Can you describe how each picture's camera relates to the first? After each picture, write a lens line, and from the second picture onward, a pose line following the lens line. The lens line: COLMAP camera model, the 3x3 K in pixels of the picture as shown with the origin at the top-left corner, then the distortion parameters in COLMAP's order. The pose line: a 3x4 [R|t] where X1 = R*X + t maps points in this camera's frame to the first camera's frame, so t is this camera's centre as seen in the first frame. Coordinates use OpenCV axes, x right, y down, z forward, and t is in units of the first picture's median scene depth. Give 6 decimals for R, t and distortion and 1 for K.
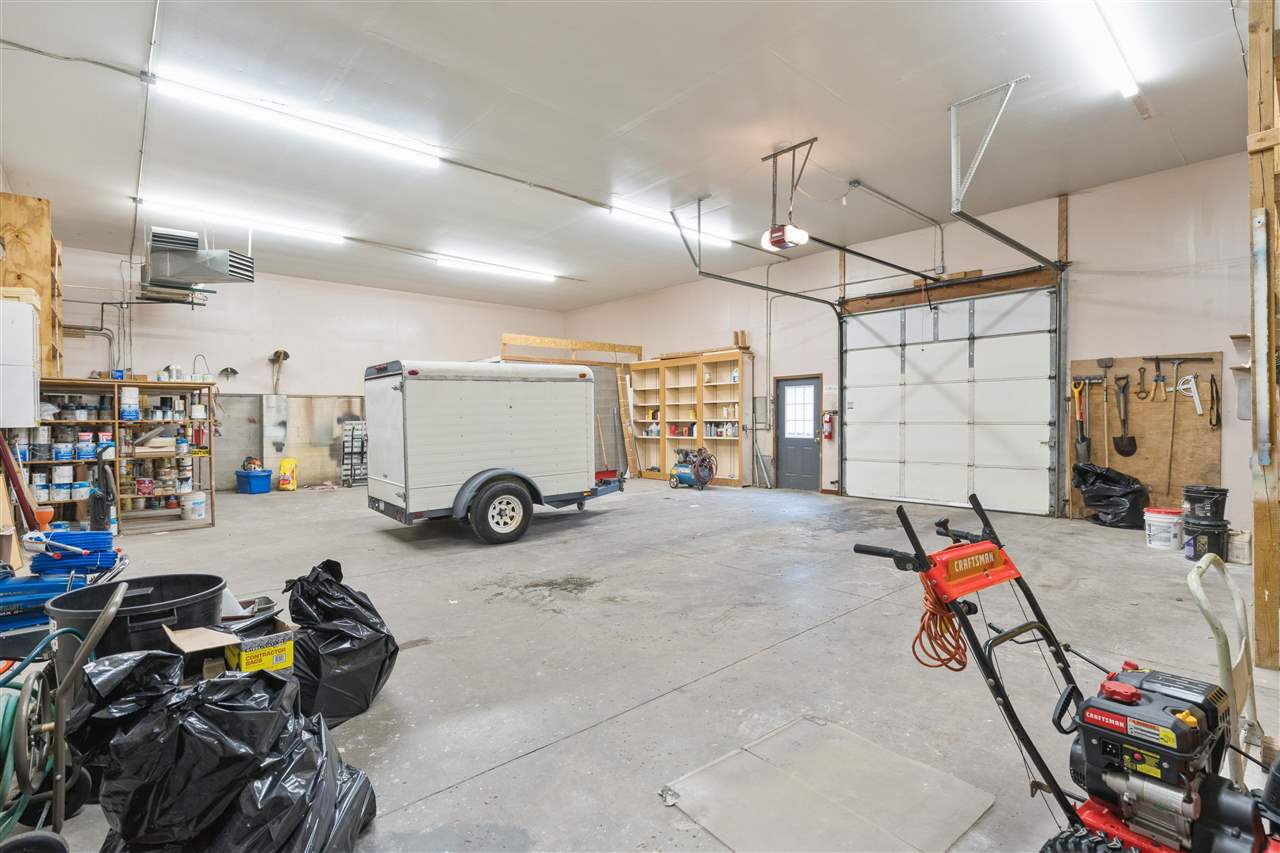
lens RADIAL K [[580.0, 0, 642.7], [0, 580.0, 437.0], [0, 0, 1]] dist [-0.002373, -0.000063]
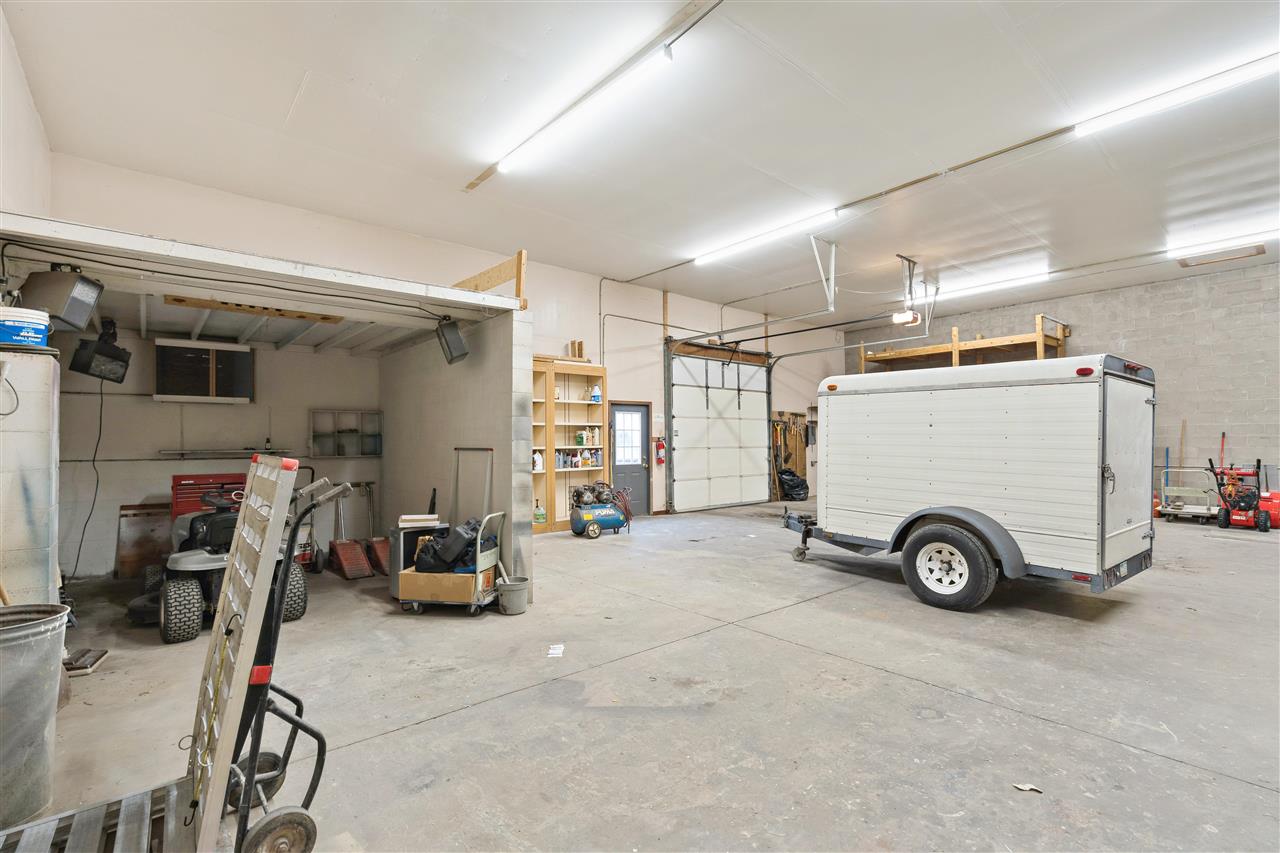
lens RADIAL K [[580.0, 0, 642.7], [0, 580.0, 437.0], [0, 0, 1]] dist [-0.002373, -0.000063]
pose [[0.021290, 0.005152, 0.999760, -0.785051], [0.030617, 0.999514, -0.005803, -0.042212], [-0.999304, 0.030733, 0.021121, 1.043294]]
